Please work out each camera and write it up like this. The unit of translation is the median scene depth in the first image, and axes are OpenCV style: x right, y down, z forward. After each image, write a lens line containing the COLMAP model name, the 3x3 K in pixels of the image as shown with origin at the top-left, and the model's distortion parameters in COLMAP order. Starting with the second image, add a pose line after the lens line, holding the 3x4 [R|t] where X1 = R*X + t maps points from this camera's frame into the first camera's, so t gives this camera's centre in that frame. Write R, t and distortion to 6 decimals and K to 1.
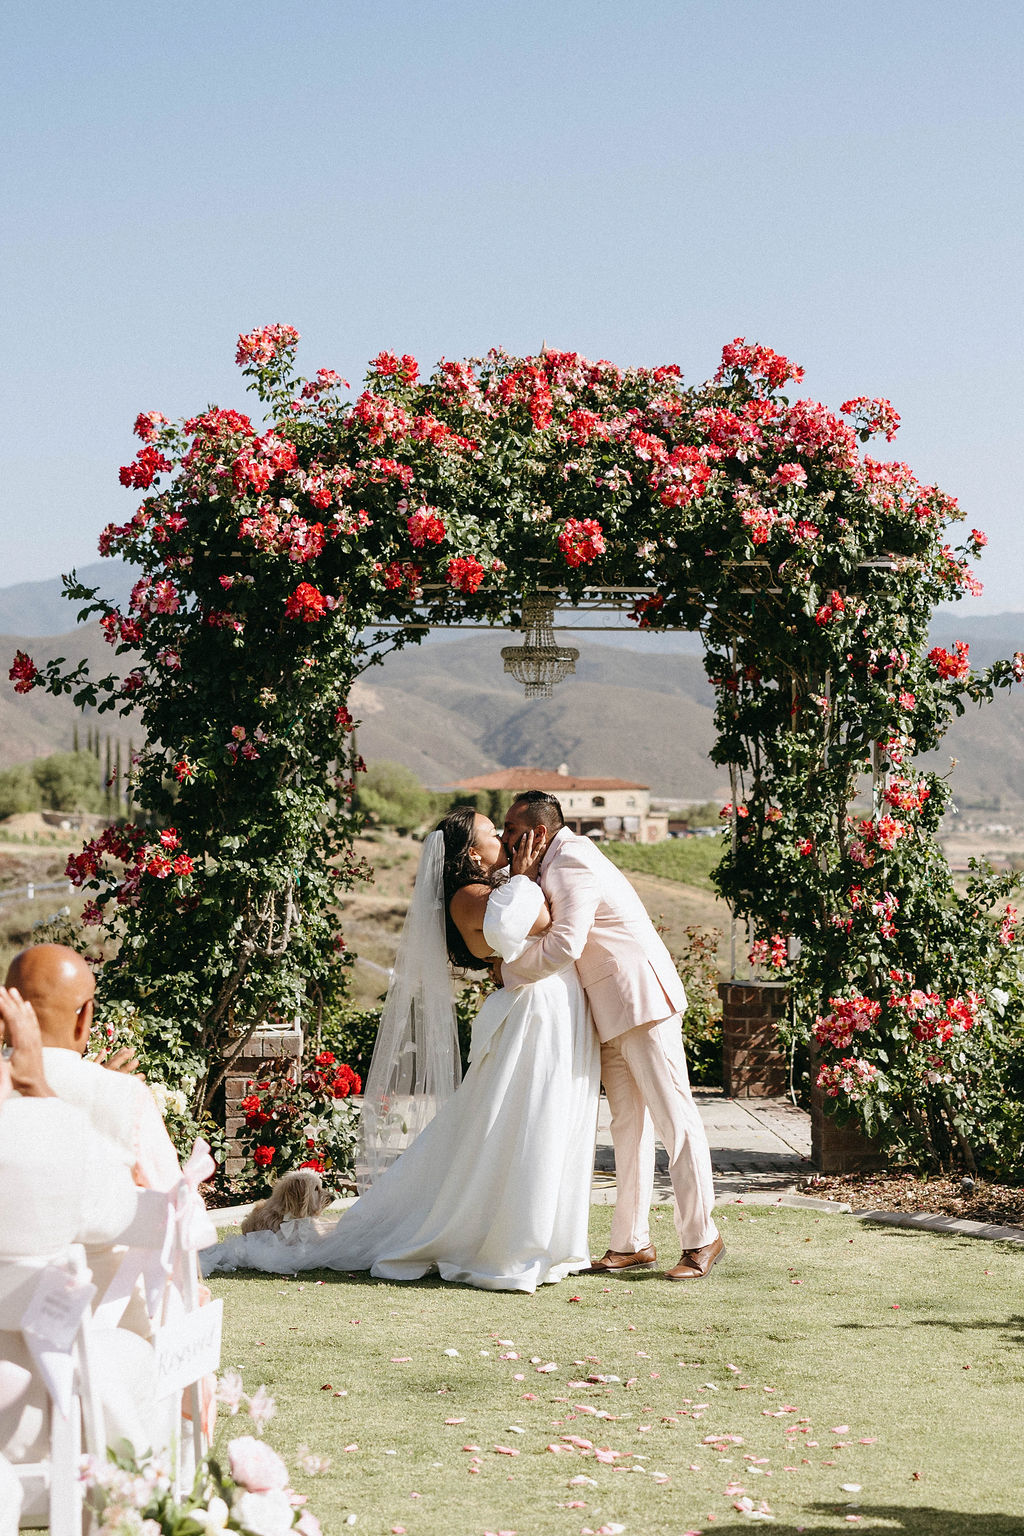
lens RADIAL K [[2863.7, 0, 512.0], [0, 2863.7, 768.0], [0, 0, 1]] dist [0.000567, -0.010322]
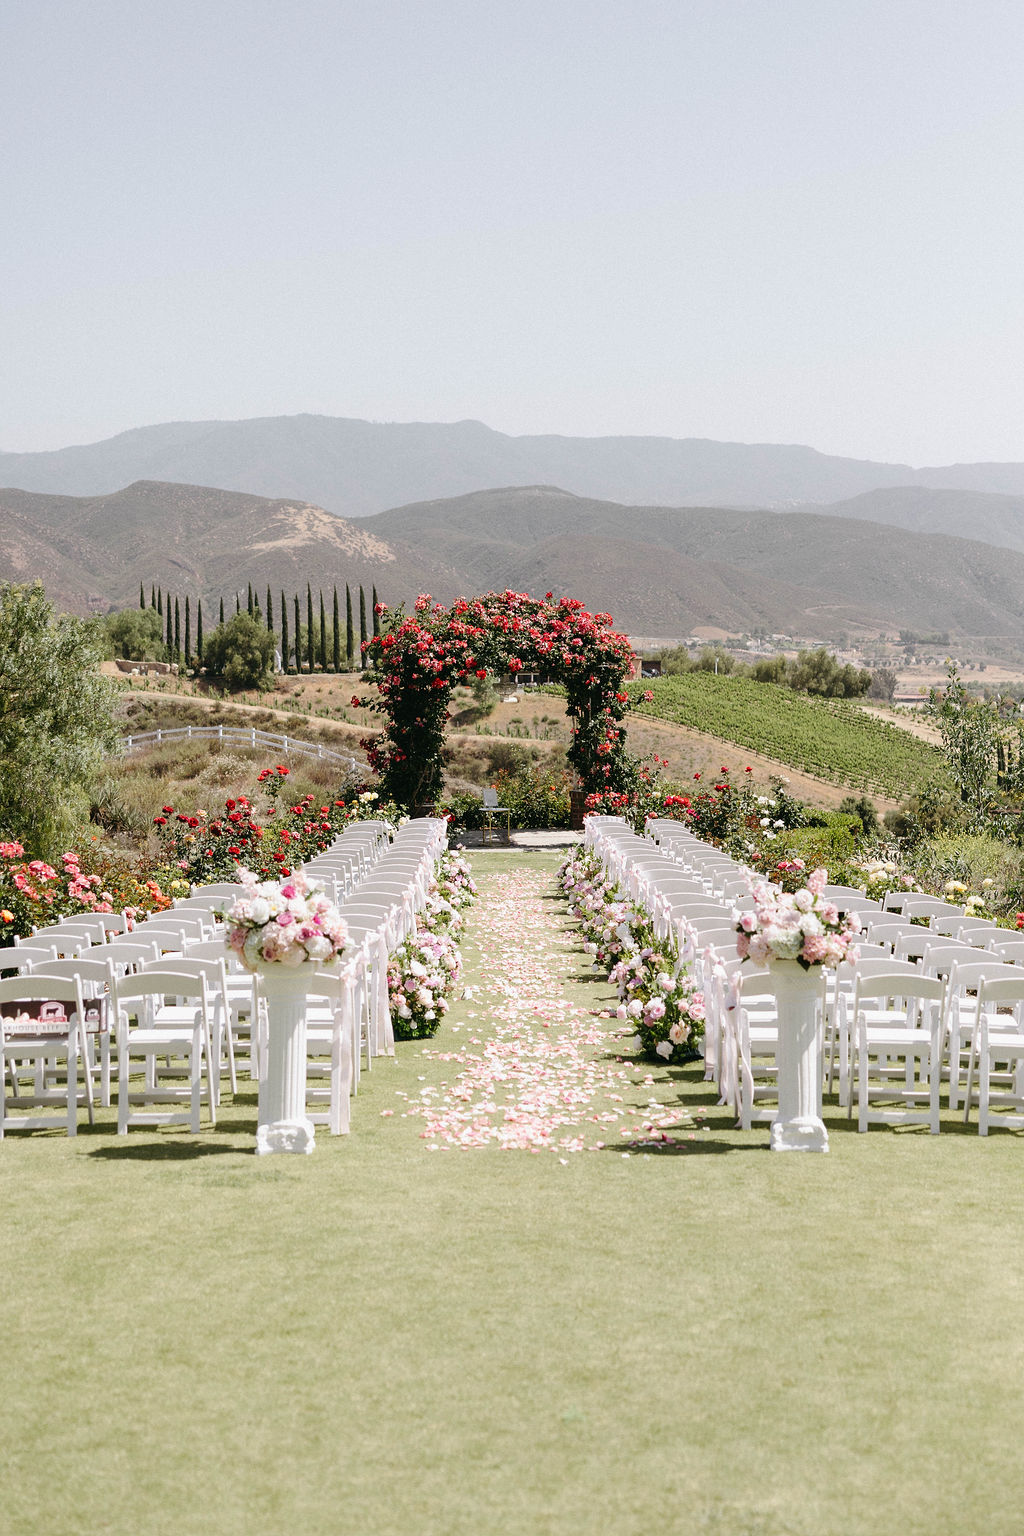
lens RADIAL K [[3283.8, 0, 512.0], [0, 3283.8, 768.0], [0, 0, 1]] dist [0.002267, 0.009963]
pose [[0.999985, -0.005230, -0.001584, 0.003172], [0.005320, 0.997991, 0.063136, -0.025481], [0.001251, -0.063144, 0.998004, -0.372189]]
